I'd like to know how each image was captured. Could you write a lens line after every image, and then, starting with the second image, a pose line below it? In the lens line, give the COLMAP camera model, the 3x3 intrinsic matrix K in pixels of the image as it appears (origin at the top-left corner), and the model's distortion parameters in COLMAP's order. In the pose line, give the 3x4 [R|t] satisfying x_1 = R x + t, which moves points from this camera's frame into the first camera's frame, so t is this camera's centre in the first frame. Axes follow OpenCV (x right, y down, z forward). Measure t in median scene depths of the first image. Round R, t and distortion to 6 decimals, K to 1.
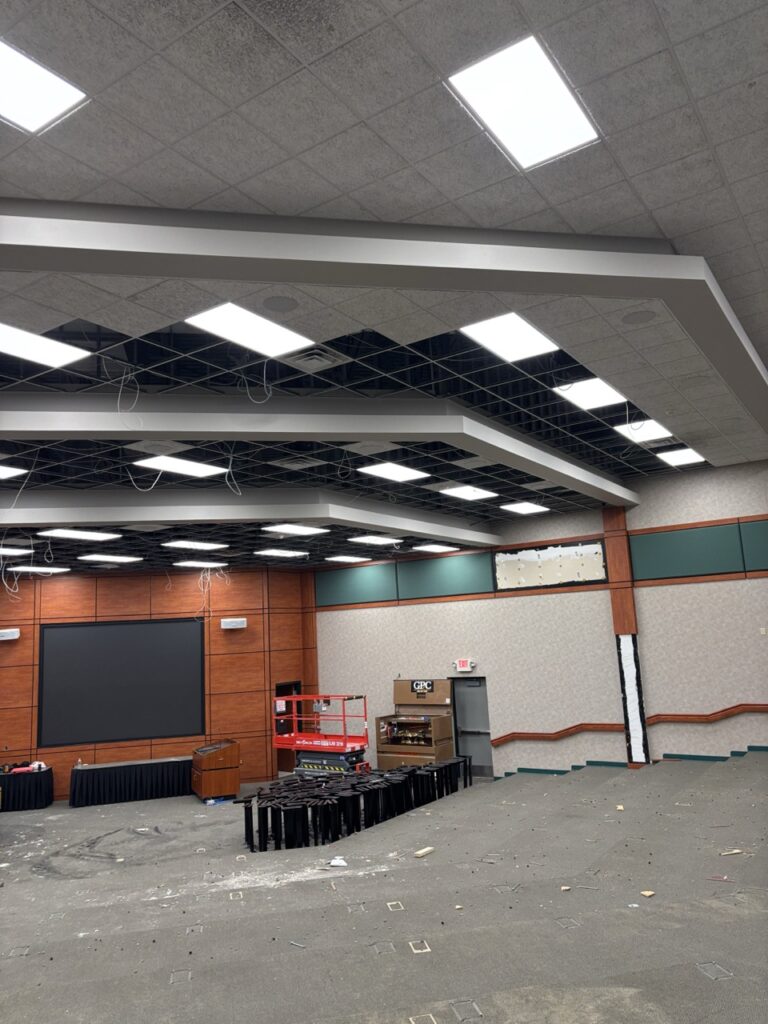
lens RADIAL K [[769.2, 0, 384.0], [0, 769.2, 512.0], [0, 0, 1]] dist [0.060695, -0.055351]
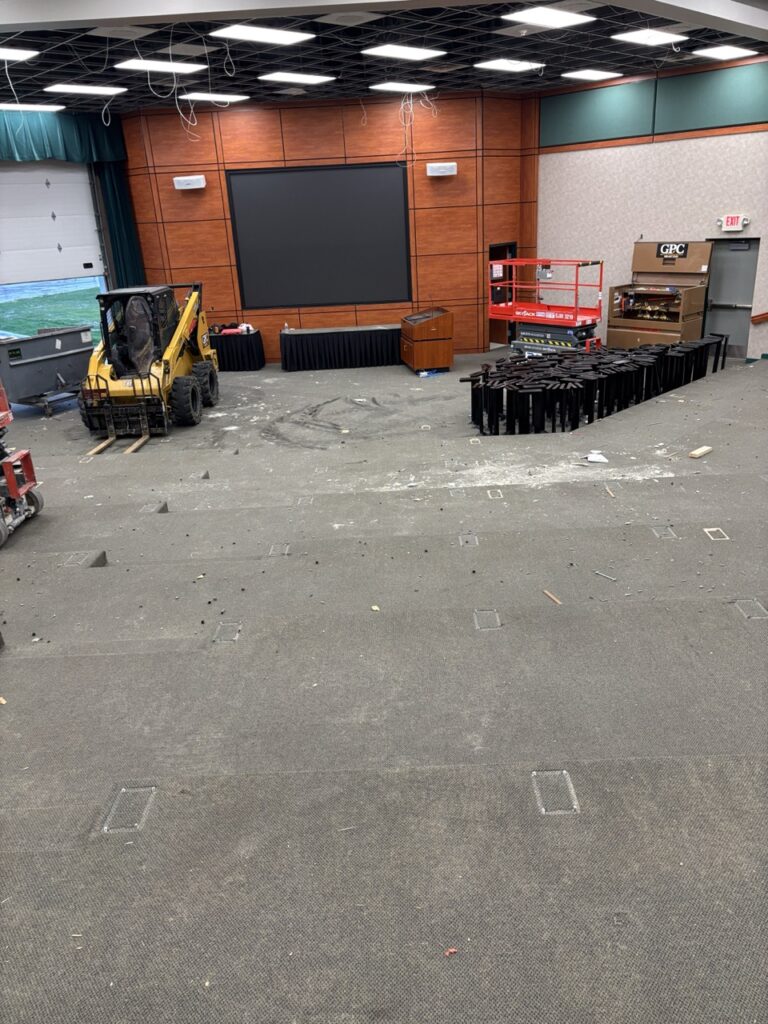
lens RADIAL K [[786.3, 0, 399.1], [0, 786.3, 505.2], [0, 0, 1]] dist [0.022612, -0.003930]
pose [[0.979972, 0.072337, -0.185530, -0.061218], [0.033211, 0.859267, 0.510448, 0.022023], [0.196344, -0.506387, 0.839655, 0.106367]]
